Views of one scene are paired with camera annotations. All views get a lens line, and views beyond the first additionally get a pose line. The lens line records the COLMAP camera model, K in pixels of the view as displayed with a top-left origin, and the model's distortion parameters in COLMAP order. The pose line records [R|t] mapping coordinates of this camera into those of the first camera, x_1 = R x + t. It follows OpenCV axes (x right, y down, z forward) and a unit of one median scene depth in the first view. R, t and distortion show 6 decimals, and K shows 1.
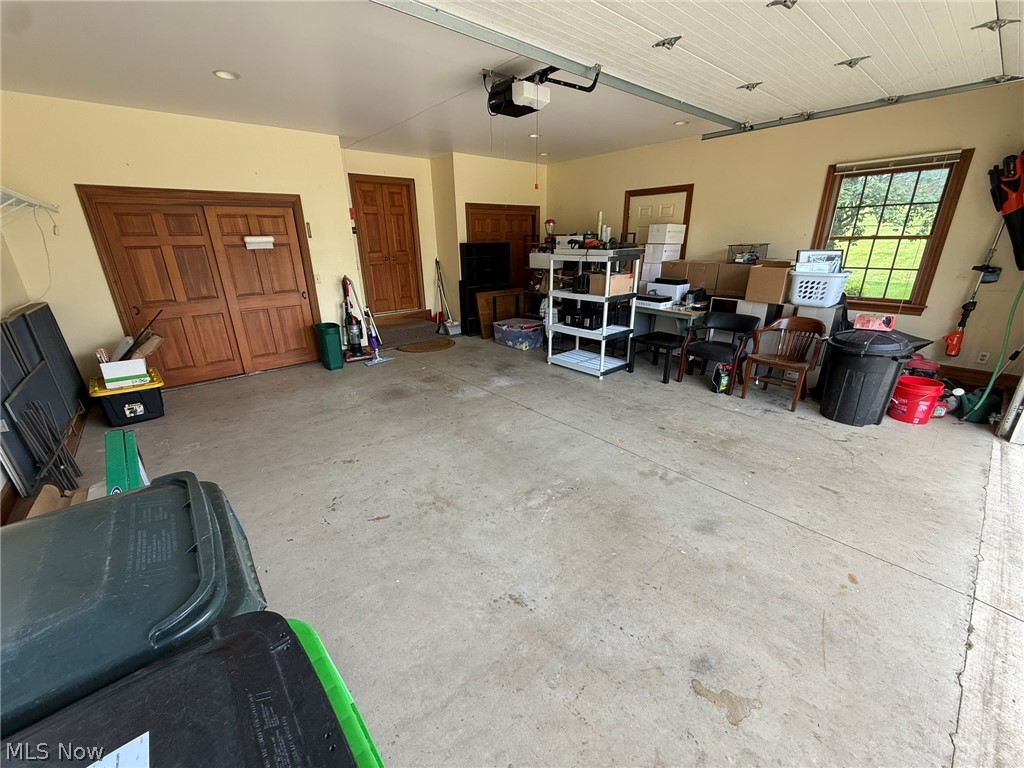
lens RADIAL K [[407.7, 0, 509.7], [0, 407.7, 385.4], [0, 0, 1]] dist [0.000342, -0.000260]
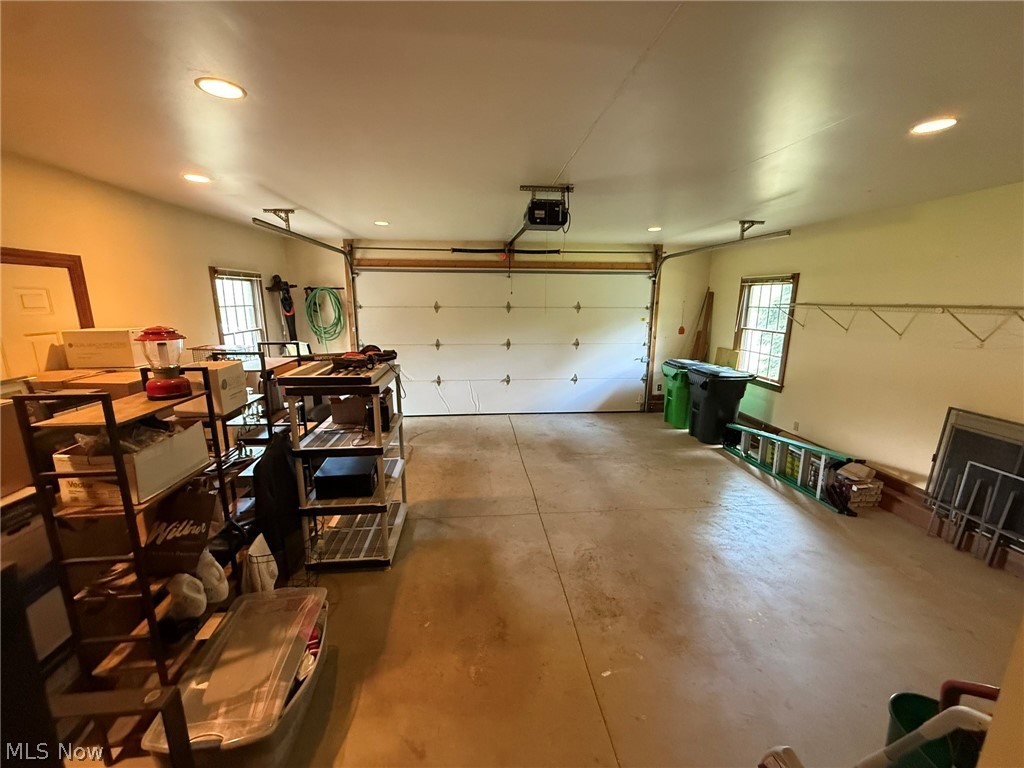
lens RADIAL K [[407.7, 0, 510.5], [0, 407.7, 385.9], [0, 0, 1]] dist [0.000342, -0.000260]
pose [[-0.819193, -0.112279, 0.562421, -0.406875], [0.200765, 0.862461, 0.464601, -0.615889], [-0.537231, 0.493512, -0.683980, 1.459016]]
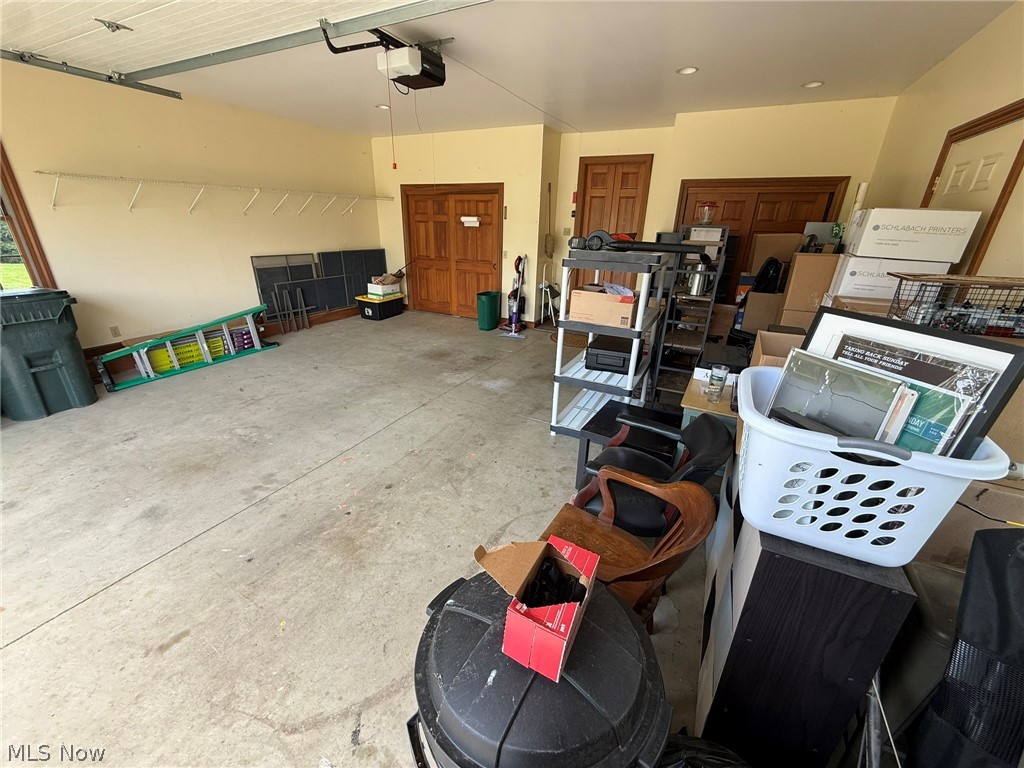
lens RADIAL K [[407.7, 0, 510.2], [0, 407.7, 385.2], [0, 0, 1]] dist [0.000342, -0.000260]
pose [[0.375544, 0.372680, -0.848573, 0.837078], [-0.343449, 0.906364, 0.246064, -0.264054], [0.860819, 0.199034, 0.468376, 0.661214]]
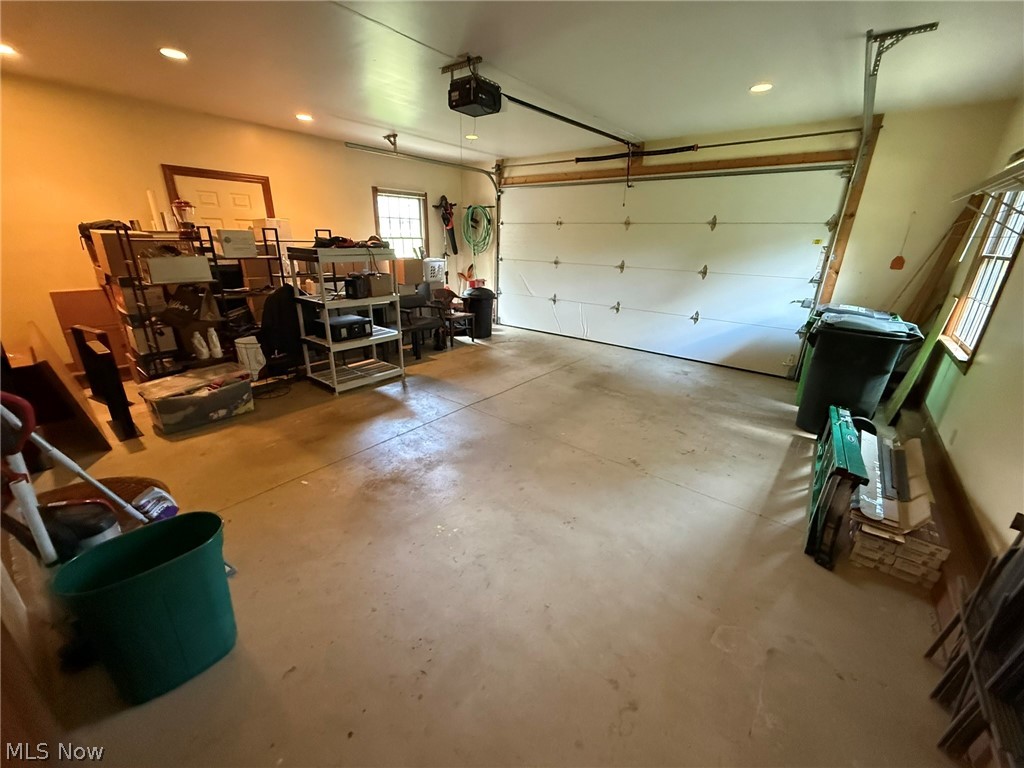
lens RADIAL K [[407.7, 0, 511.3], [0, 407.7, 385.9], [0, 0, 1]] dist [0.000342, -0.000260]
pose [[-0.188614, -0.328640, 0.925430, -0.859753], [0.315608, 0.872069, 0.374015, -0.320386], [-0.929955, 0.362617, -0.060763, 0.911263]]
